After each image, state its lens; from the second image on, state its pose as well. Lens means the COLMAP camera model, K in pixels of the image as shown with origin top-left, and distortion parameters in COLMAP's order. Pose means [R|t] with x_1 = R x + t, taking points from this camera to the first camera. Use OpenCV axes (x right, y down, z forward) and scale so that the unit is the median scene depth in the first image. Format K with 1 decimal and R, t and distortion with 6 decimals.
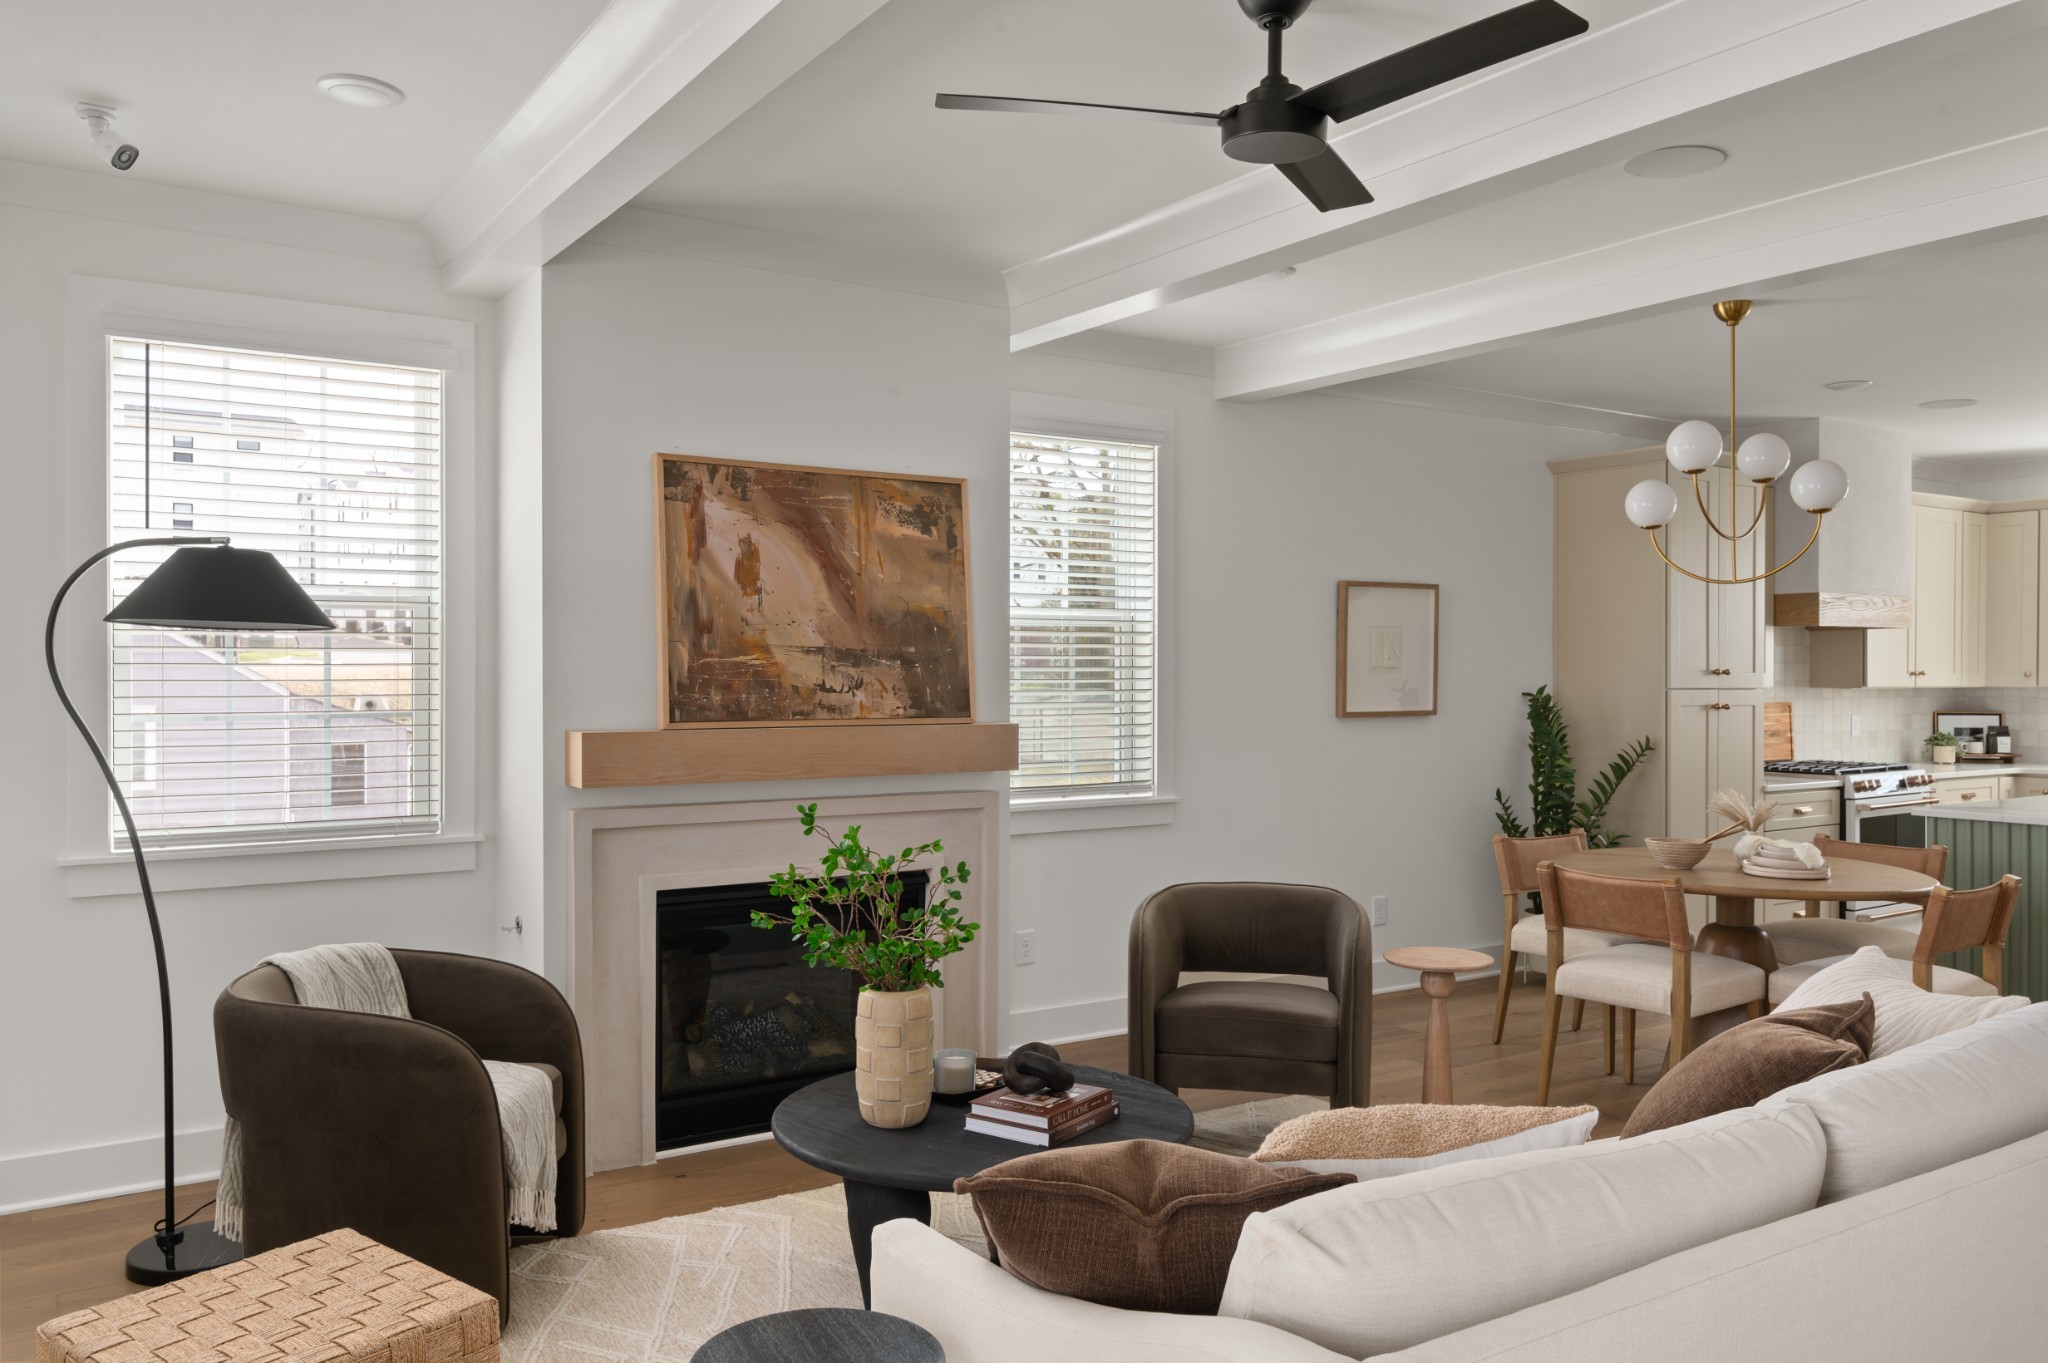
lens RADIAL K [[1523.2, 0, 1024.0], [0, 1523.2, 681.5], [0, 0, 1]] dist [-0.007268, -0.000924]
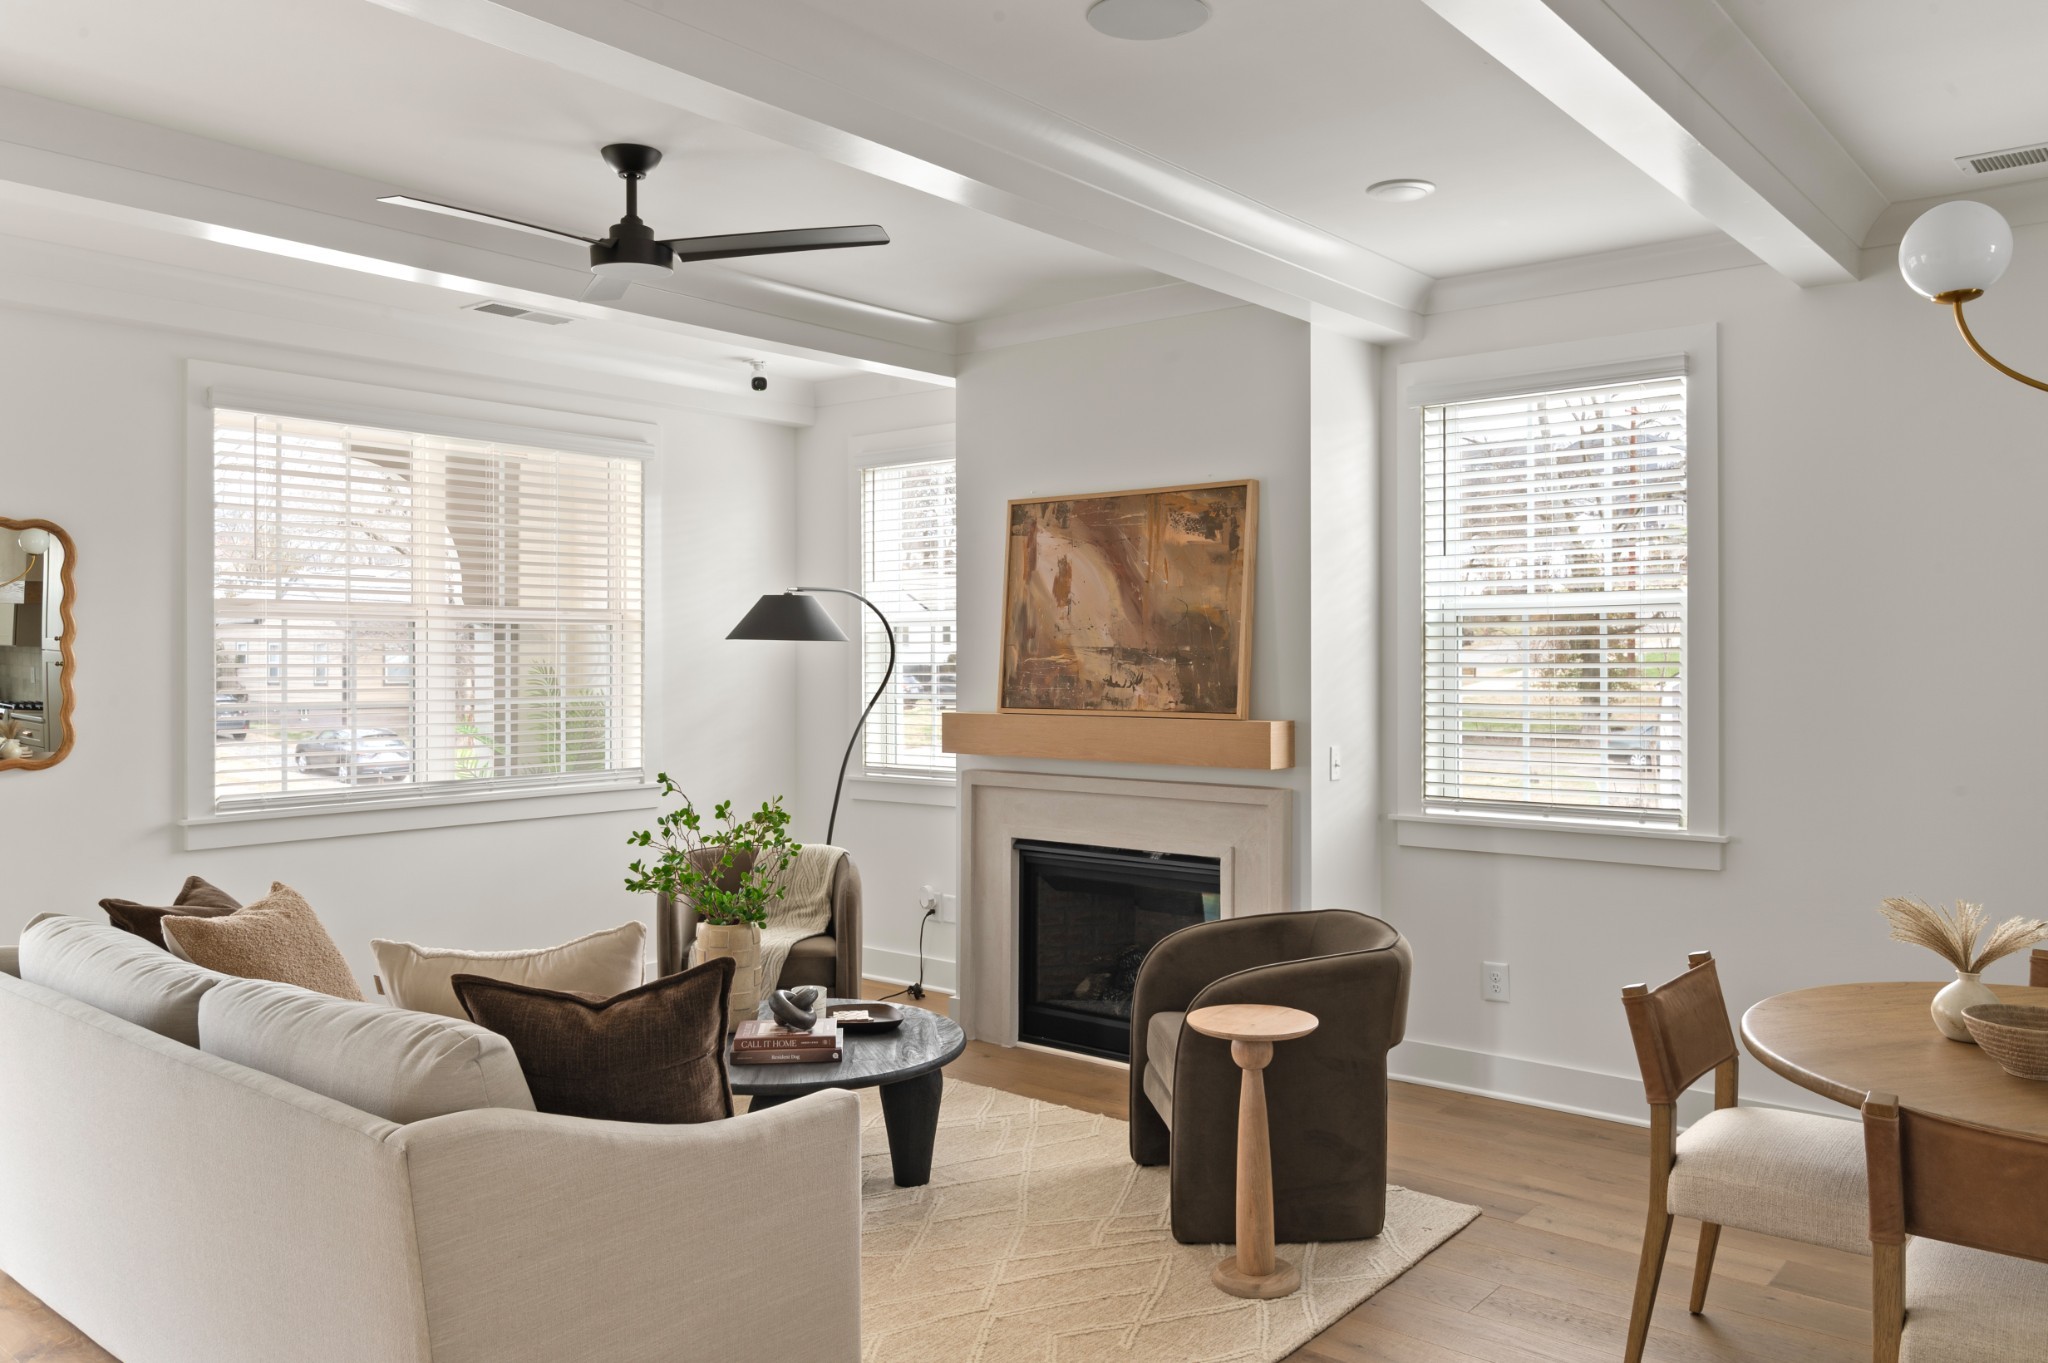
lens RADIAL K [[1523.2, 0, 1024.0], [0, 1523.2, 681.5], [0, 0, 1]] dist [-0.007268, -0.000924]
pose [[0.292256, 0.010186, -0.956286, 1.003242], [-0.005852, 0.999944, 0.008862, -0.007058], [0.956322, 0.003006, 0.292299, 0.630695]]
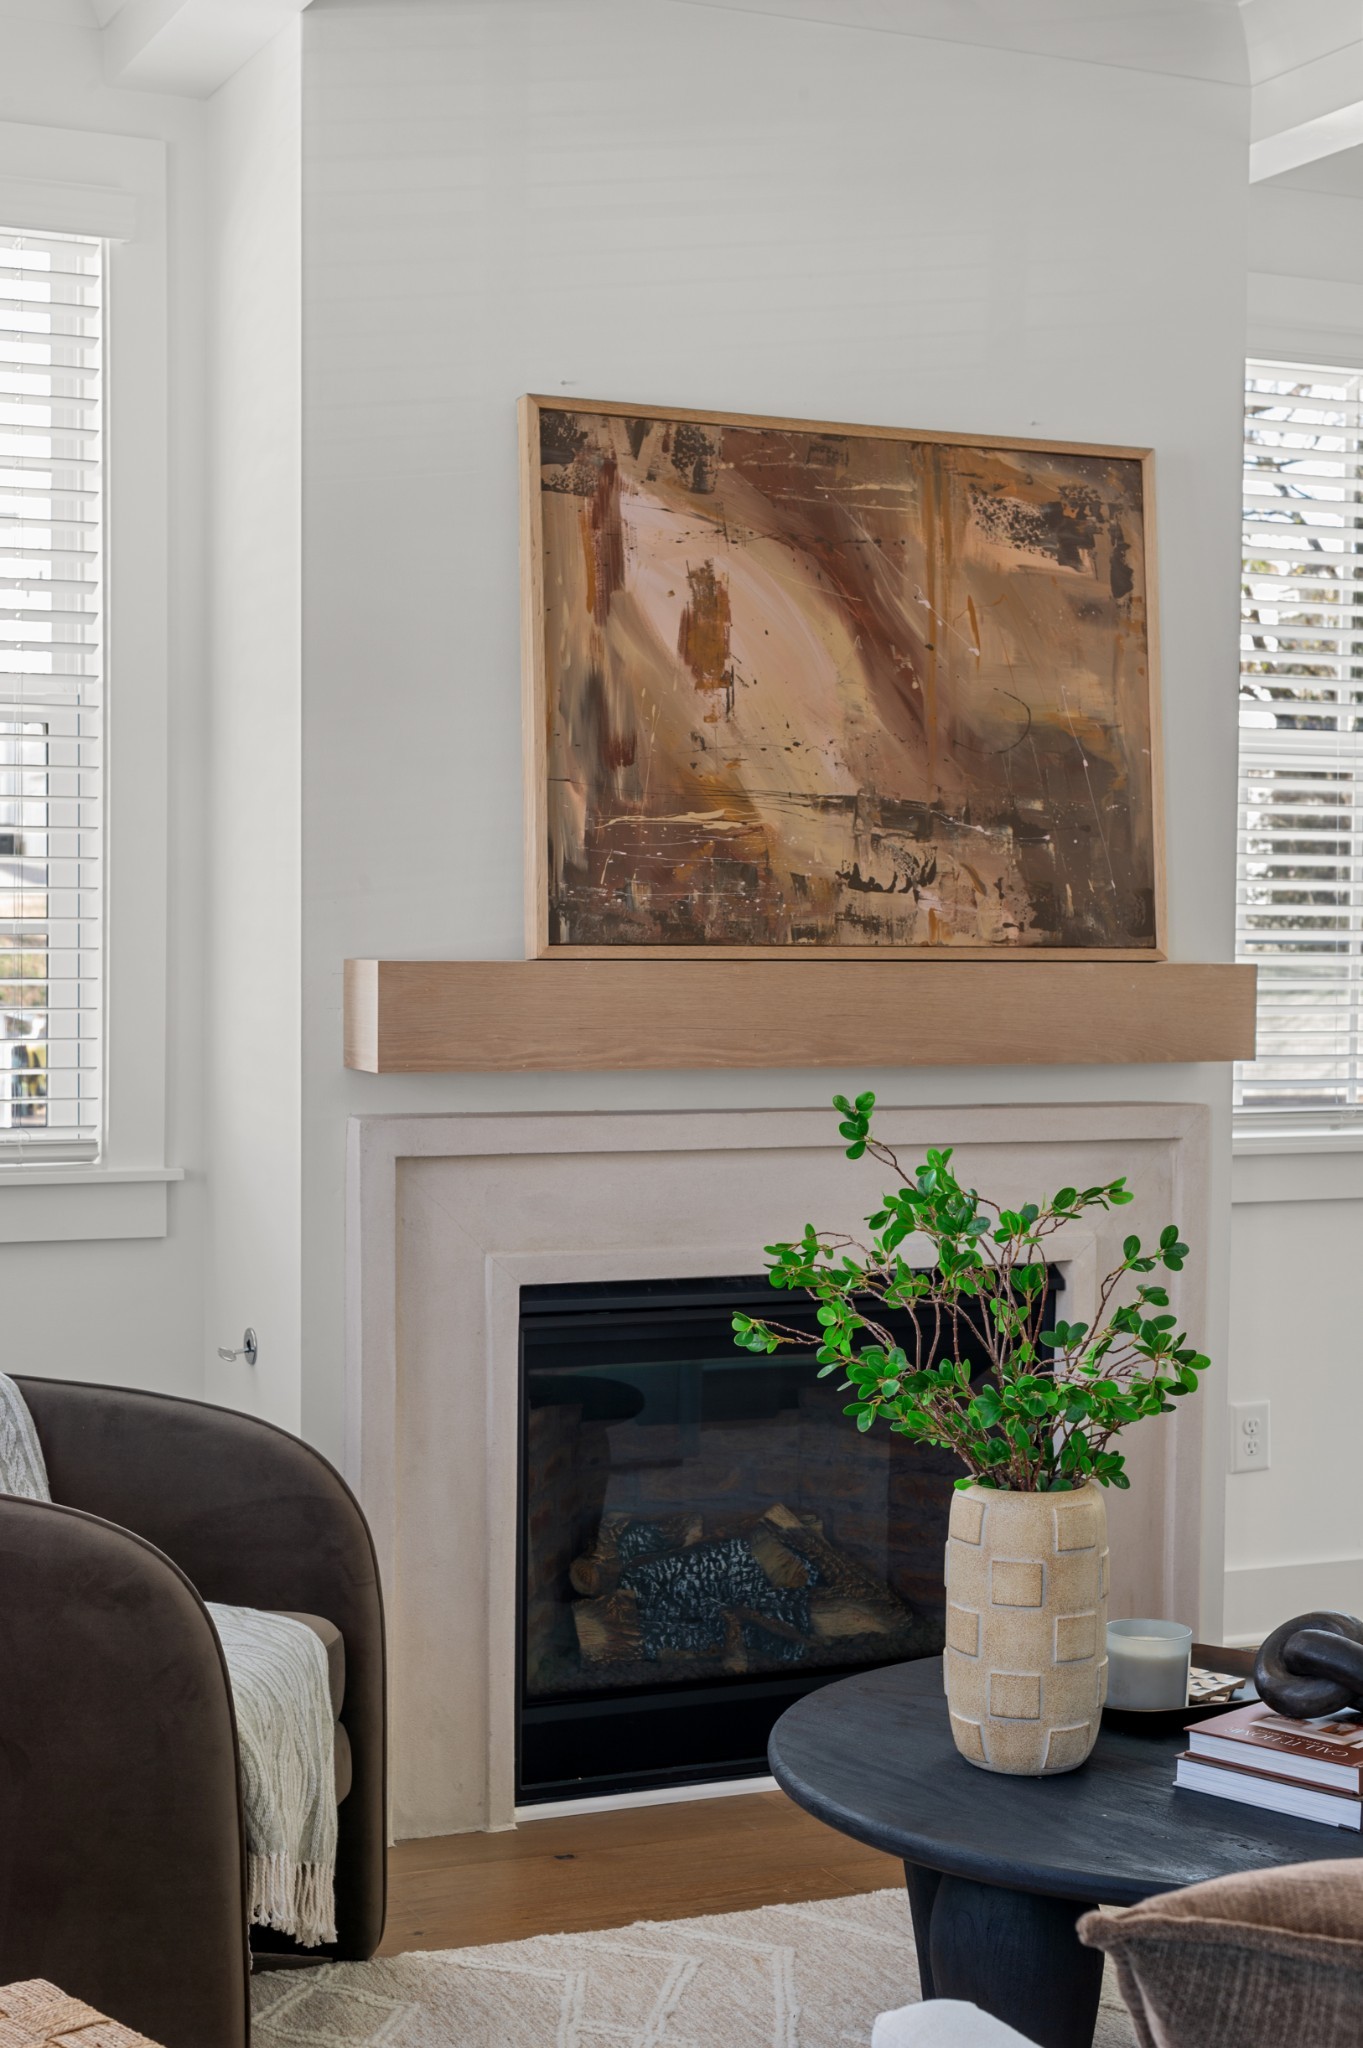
lens RADIAL K [[3012.7, 0, 685.3], [0, 3012.7, 1064.9], [0, 0, 1]] dist [-0.003027, 0.018131]
pose [[0.987067, 0.015491, -0.159558, -0.032844], [-0.008992, 0.999103, 0.041369, 0.024711], [0.160056, -0.039399, 0.986321, 0.044141]]
